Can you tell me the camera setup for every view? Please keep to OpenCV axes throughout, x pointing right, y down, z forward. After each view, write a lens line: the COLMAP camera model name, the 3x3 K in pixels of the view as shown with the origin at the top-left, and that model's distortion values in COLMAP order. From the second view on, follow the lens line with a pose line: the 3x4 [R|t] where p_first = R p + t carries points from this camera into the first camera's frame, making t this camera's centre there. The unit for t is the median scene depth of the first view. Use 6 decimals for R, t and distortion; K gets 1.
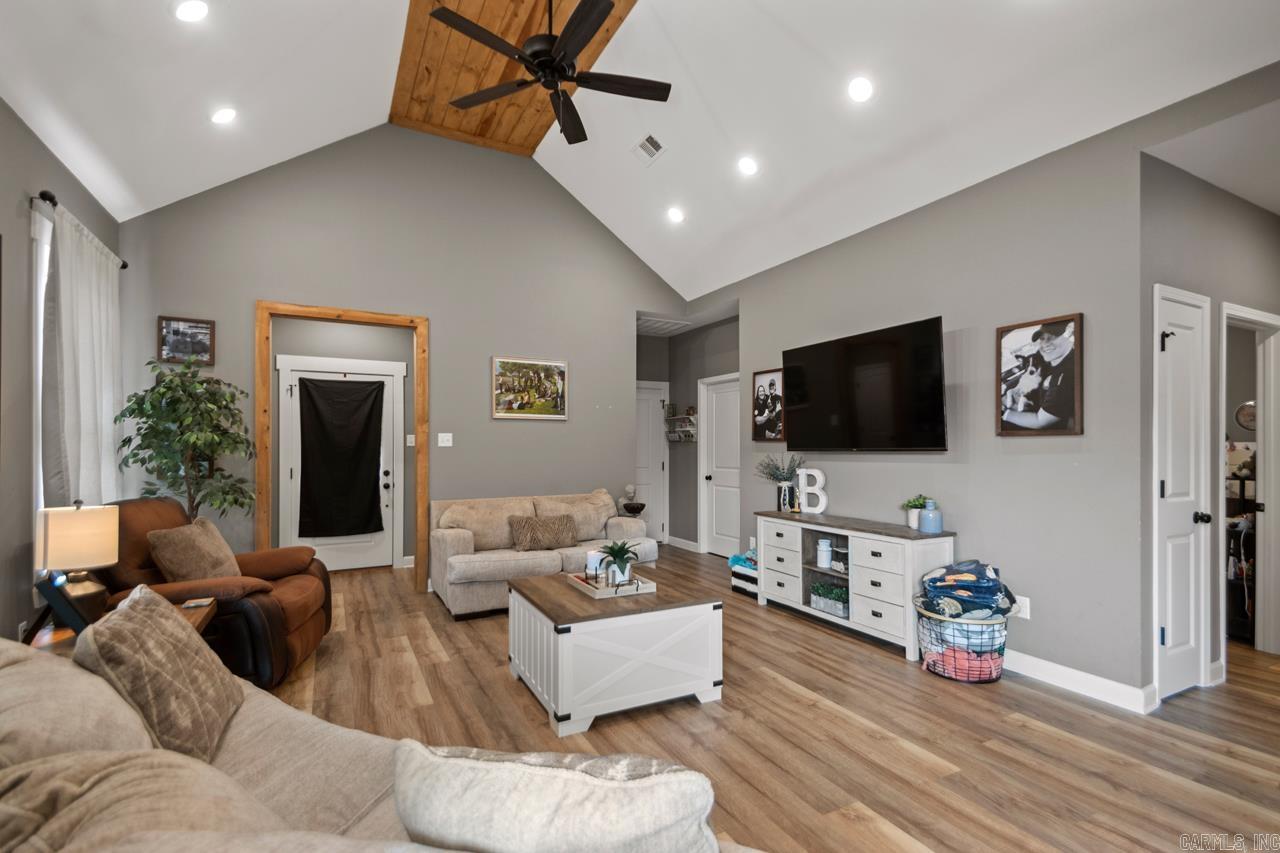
lens RADIAL K [[606.4, 0, 656.1], [0, 606.4, 445.0], [0, 0, 1]] dist [0.012144, -0.015967]
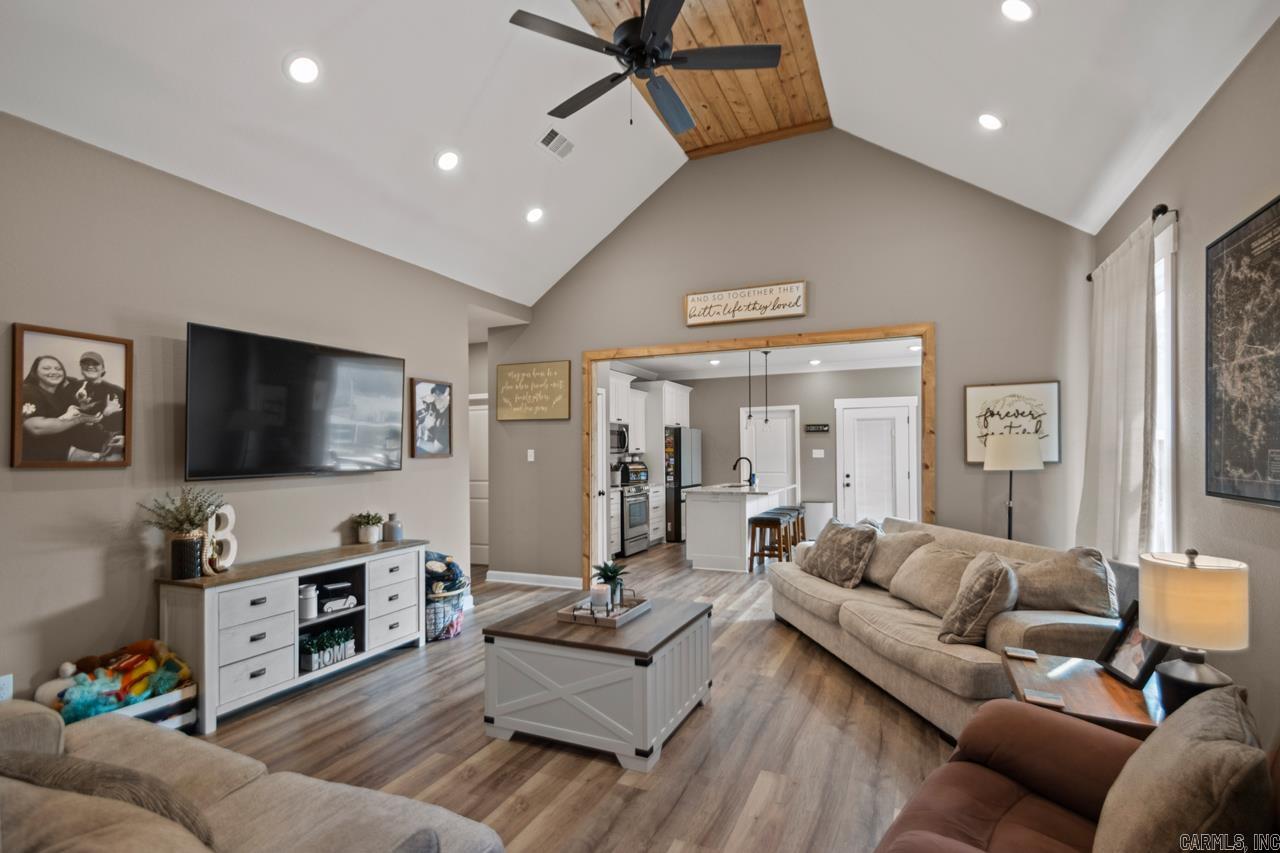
lens RADIAL K [[606.4, 0, 656.1], [0, 606.4, 445.0], [0, 0, 1]] dist [0.012144, -0.015967]
pose [[-0.634006, 0.011973, 0.773235, -0.709838], [0.006031, 0.999926, -0.010538, -0.022769], [-0.773304, -0.002018, -0.634032, 1.249297]]
